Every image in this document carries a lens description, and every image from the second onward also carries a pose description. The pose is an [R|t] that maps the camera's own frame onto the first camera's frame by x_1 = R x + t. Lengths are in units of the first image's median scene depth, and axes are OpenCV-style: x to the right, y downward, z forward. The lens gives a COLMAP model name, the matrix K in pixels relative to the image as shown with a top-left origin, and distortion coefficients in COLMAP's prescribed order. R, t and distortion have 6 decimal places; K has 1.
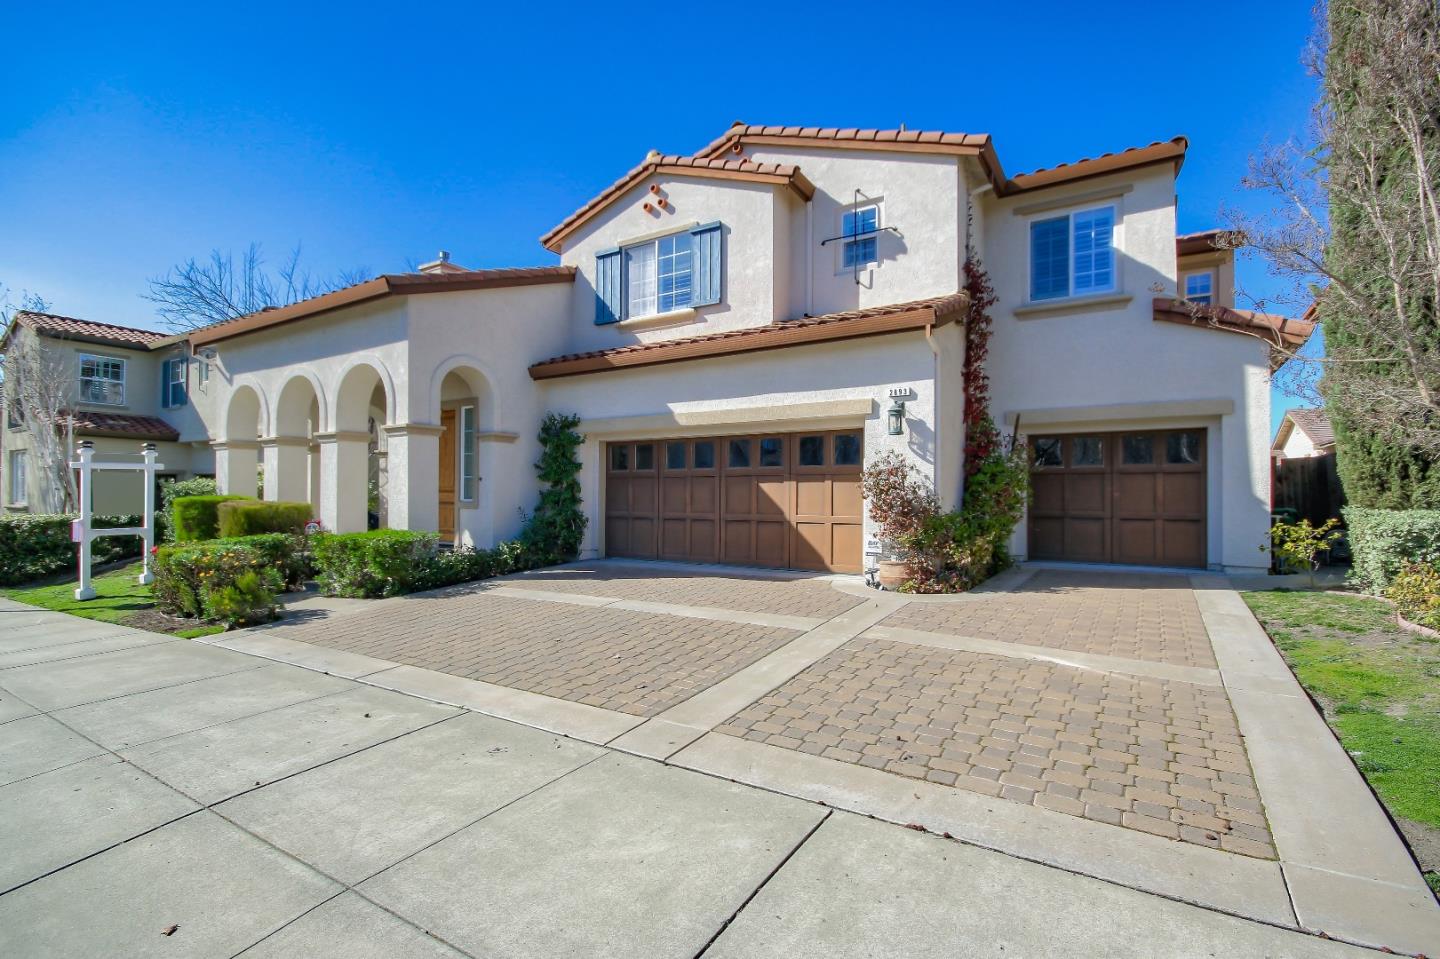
lens RADIAL K [[670.5, 0, 715.3], [0, 670.5, 477.4], [0, 0, 1]] dist [-0.002568, -0.000984]
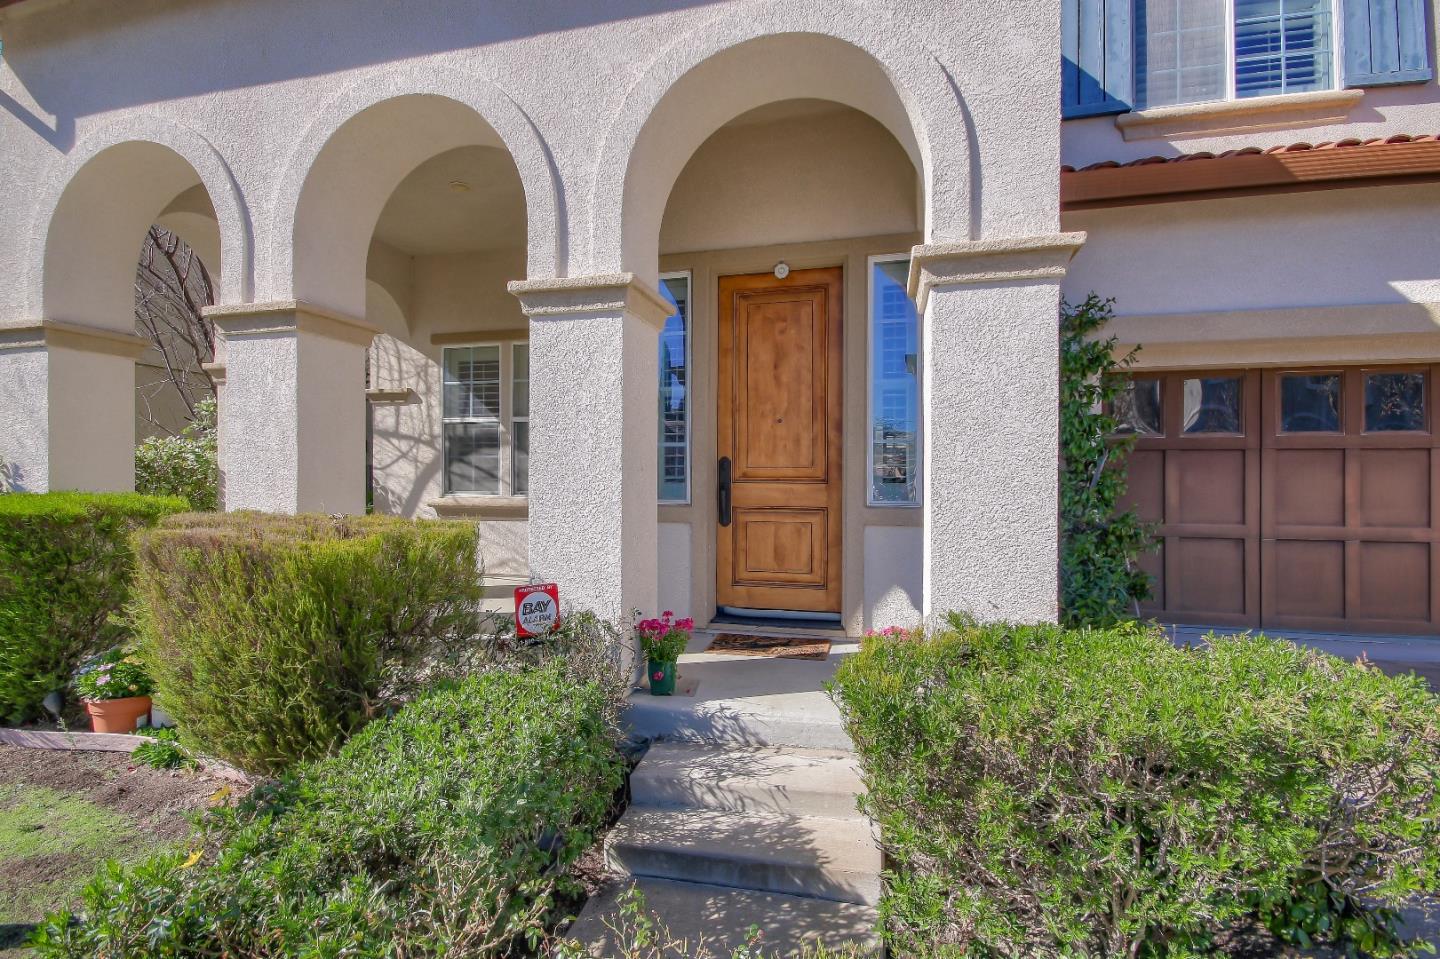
lens RADIAL K [[670.5, 0, 700.8], [0, 670.5, 475.0], [0, 0, 1]] dist [-0.002568, -0.000984]
pose [[0.955530, 0.003172, 0.294876, -0.618692], [-0.009428, 0.999760, 0.019797, 0.012369], [-0.294742, -0.021697, 0.955330, 0.705057]]
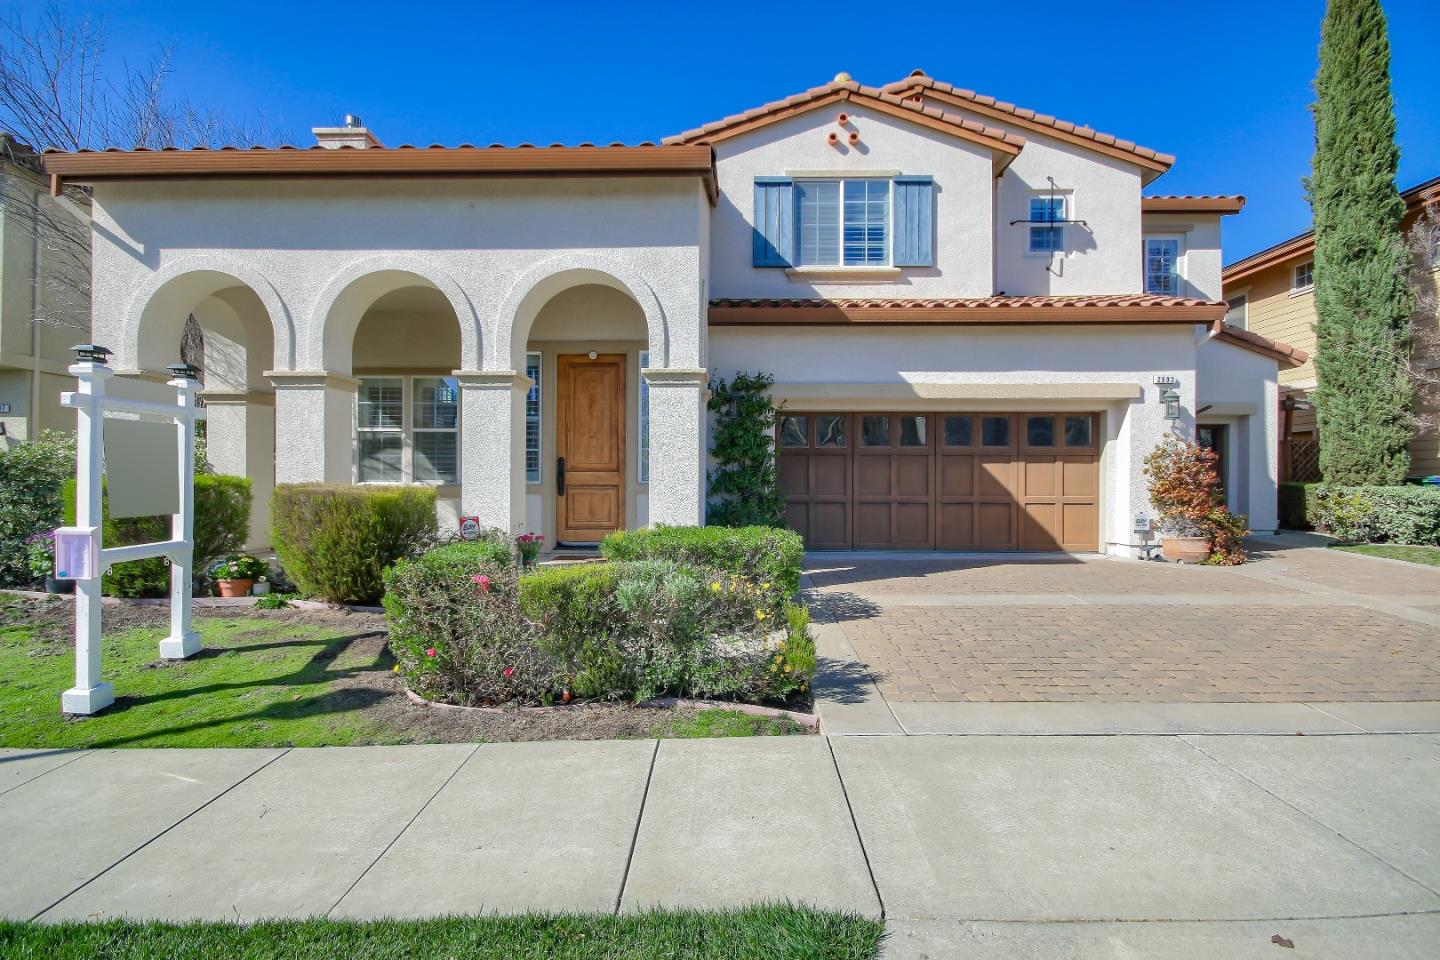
lens RADIAL K [[670.5, 0, 704.9], [0, 670.5, 474.9], [0, 0, 1]] dist [-0.002568, -0.000984]
pose [[0.857777, 0.004561, 0.514002, -0.729995], [-0.015448, 0.999738, 0.016909, 0.014434], [-0.513790, -0.022444, 0.857623, 0.369461]]
